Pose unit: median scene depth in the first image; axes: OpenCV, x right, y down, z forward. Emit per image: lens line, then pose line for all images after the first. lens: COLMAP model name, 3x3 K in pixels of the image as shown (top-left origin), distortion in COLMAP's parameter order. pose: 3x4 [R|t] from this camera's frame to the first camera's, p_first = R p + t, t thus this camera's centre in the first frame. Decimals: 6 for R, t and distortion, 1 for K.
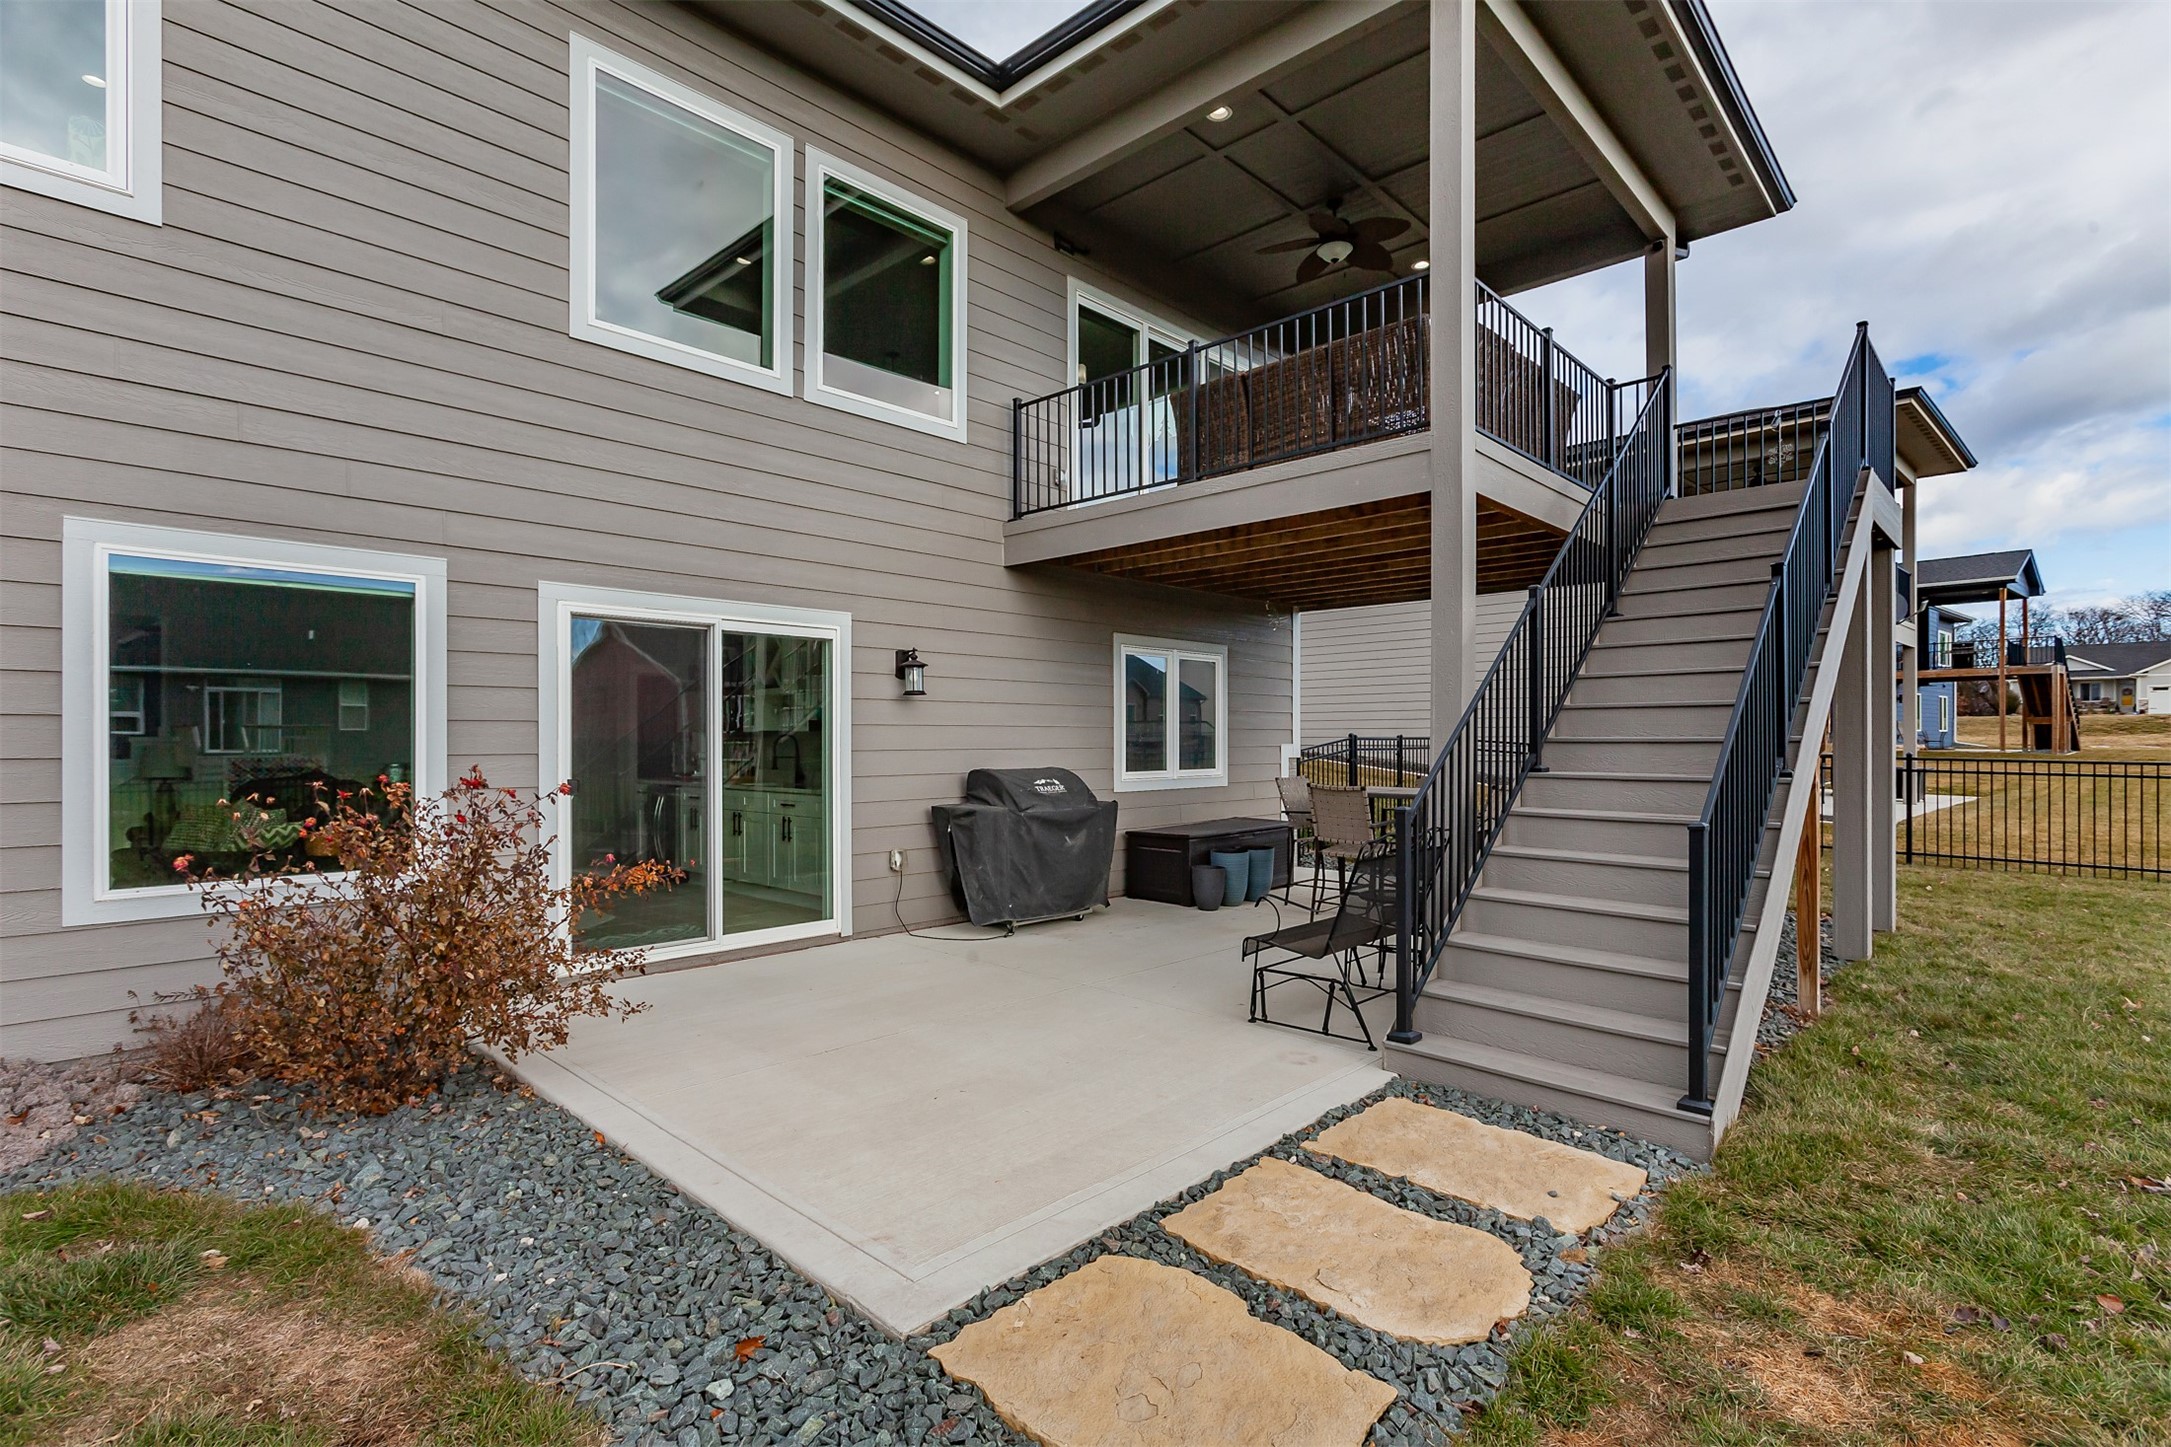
lens RADIAL K [[1019.4, 0, 1085.5], [0, 1019.4, 723.5], [0, 0, 1]] dist [0.001072, -0.000012]
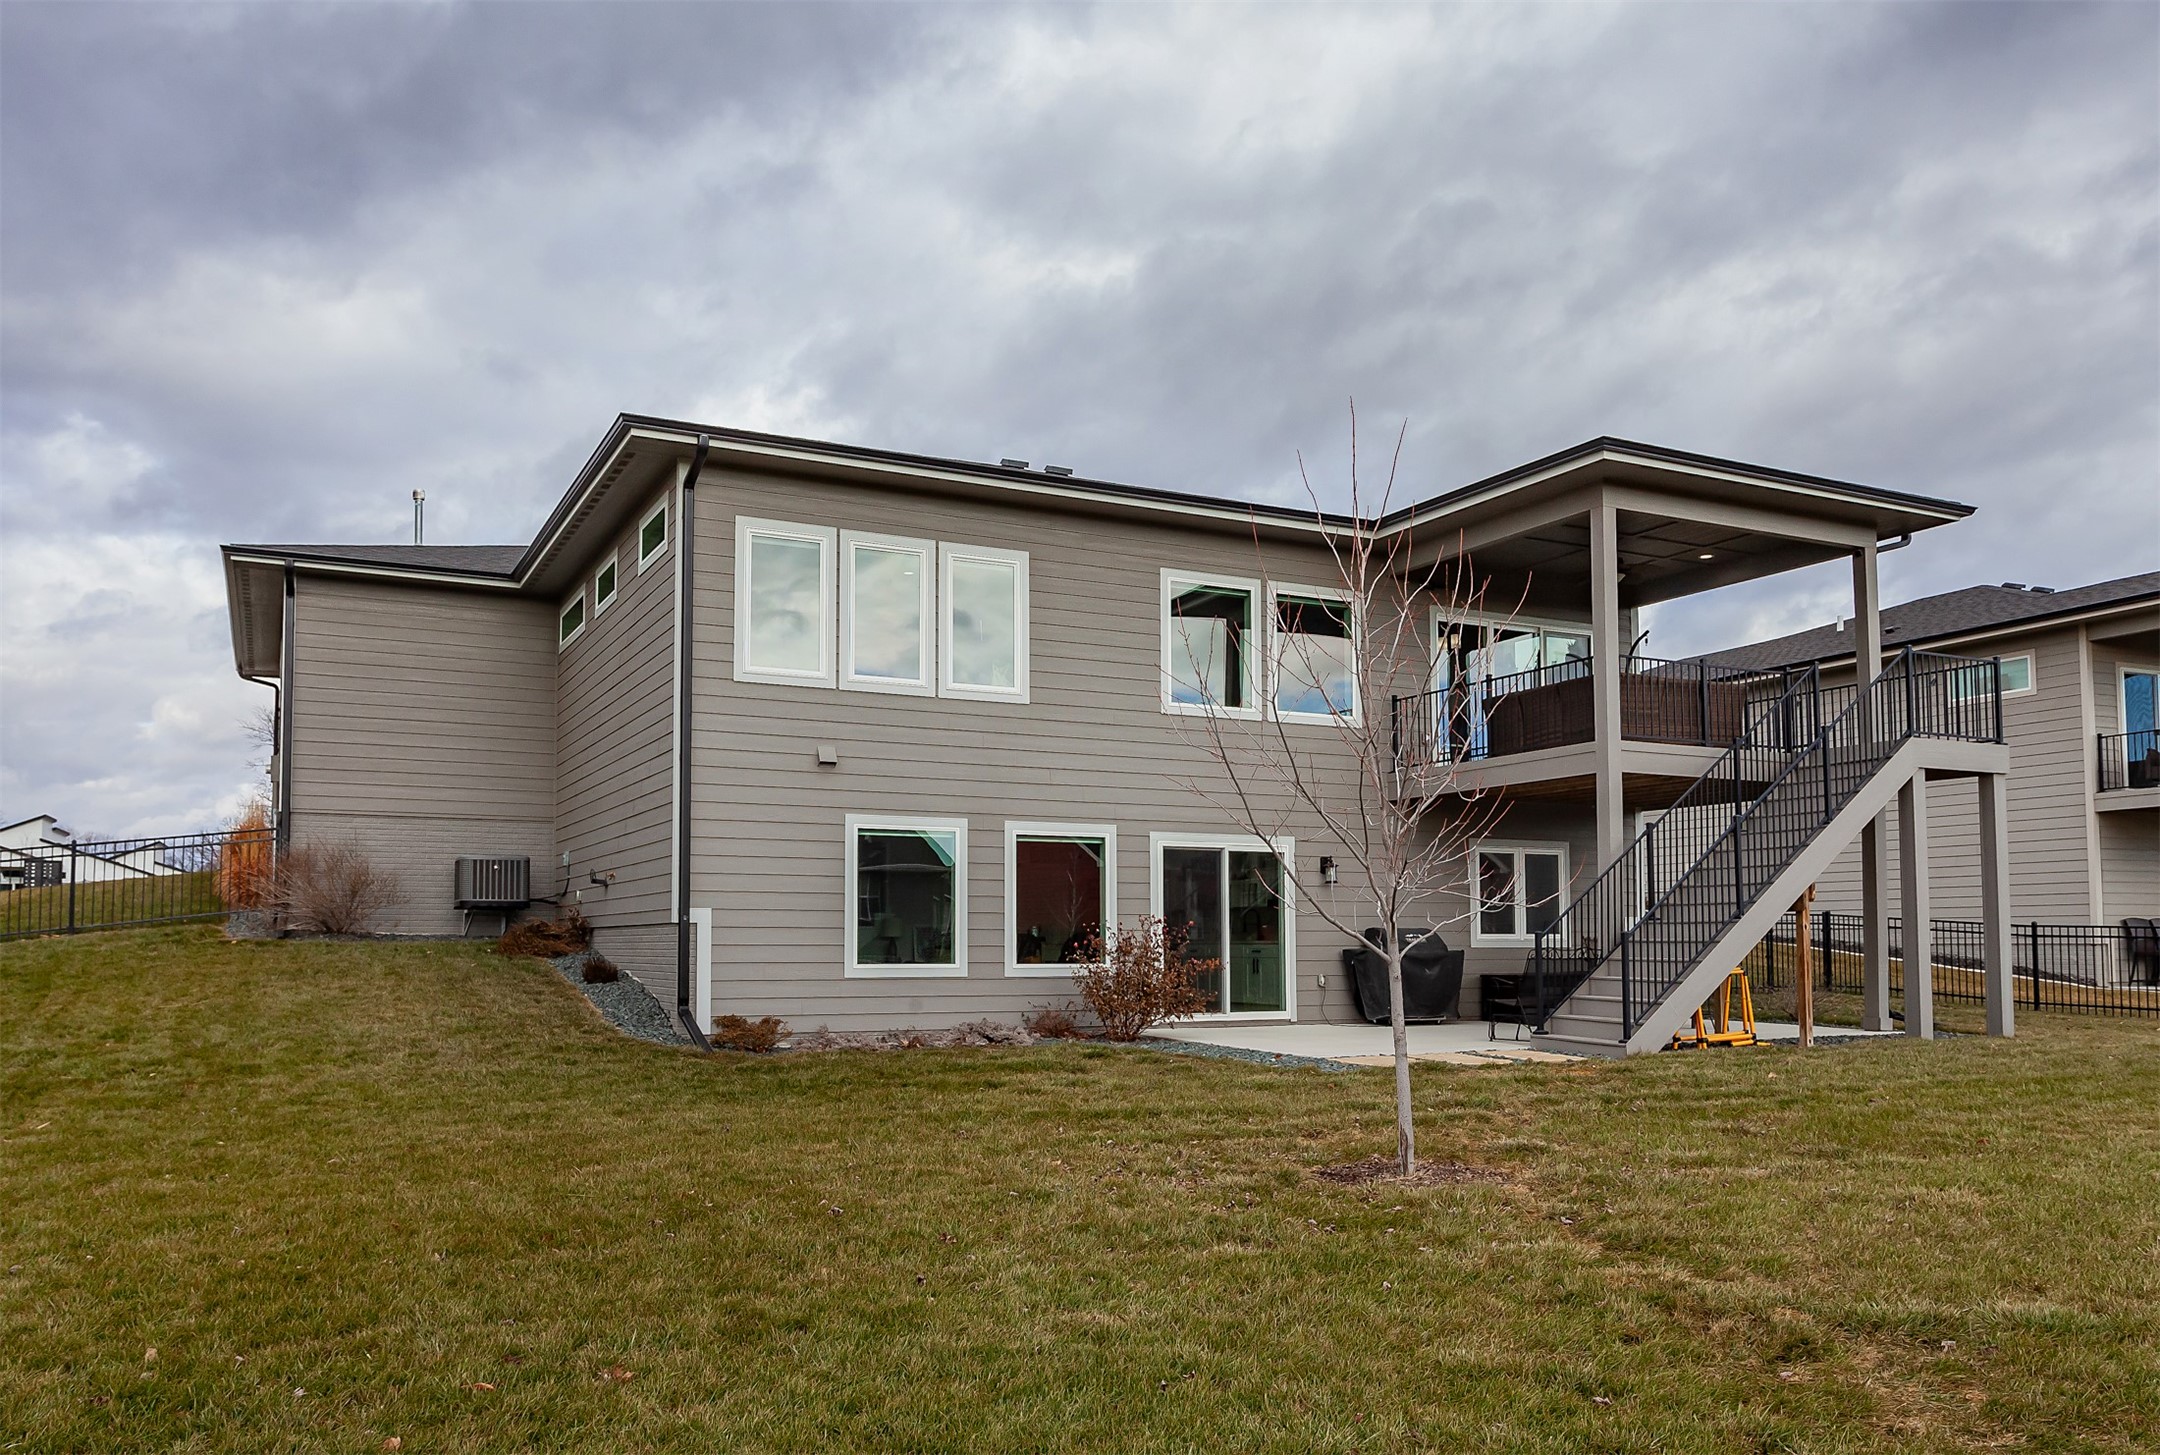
lens RADIAL K [[1669.3, 0, 1080.0], [0, 1669.3, 727.5], [0, 0, 1]] dist [-0.099462, 0.001891]
pose [[0.937756, -0.038744, -0.345127, 0.423013], [-0.000344, 0.993654, -0.112482, 0.027332], [0.347295, 0.105600, 0.931791, -1.829312]]
